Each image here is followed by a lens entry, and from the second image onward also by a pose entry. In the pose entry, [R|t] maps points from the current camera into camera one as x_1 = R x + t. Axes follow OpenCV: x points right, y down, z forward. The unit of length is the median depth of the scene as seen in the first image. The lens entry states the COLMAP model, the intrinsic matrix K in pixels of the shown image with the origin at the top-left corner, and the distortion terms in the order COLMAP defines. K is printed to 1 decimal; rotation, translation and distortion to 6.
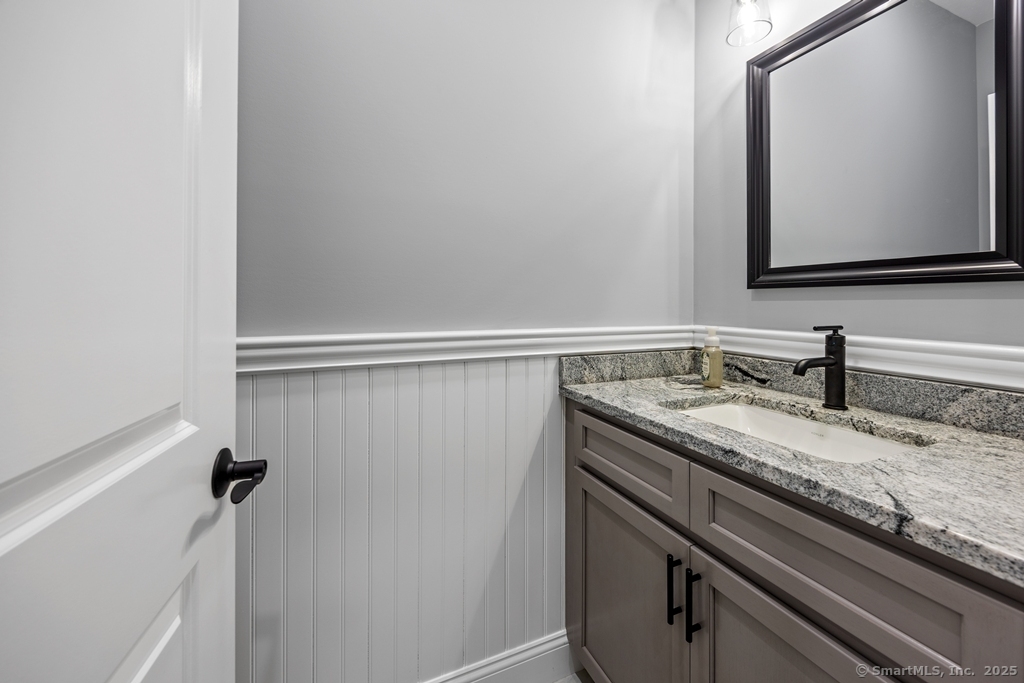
lens RADIAL K [[413.6, 0, 514.3], [0, 413.6, 298.5], [0, 0, 1]] dist [0.001448, 0.000054]
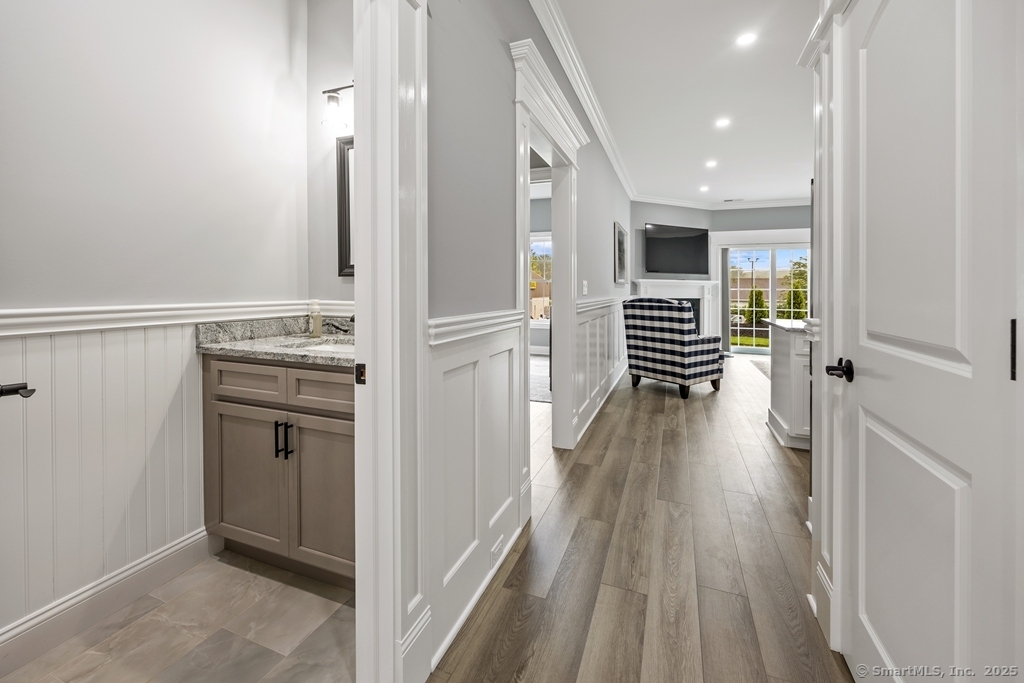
lens RADIAL K [[413.6, 0, 514.3], [0, 413.6, 298.5], [0, 0, 1]] dist [0.001448, 0.000054]
pose [[0.706416, -0.017116, 0.707590, -0.111041], [-0.008494, 0.999431, 0.032656, 0.003870], [-0.707746, -0.029079, 0.705868, -0.678800]]
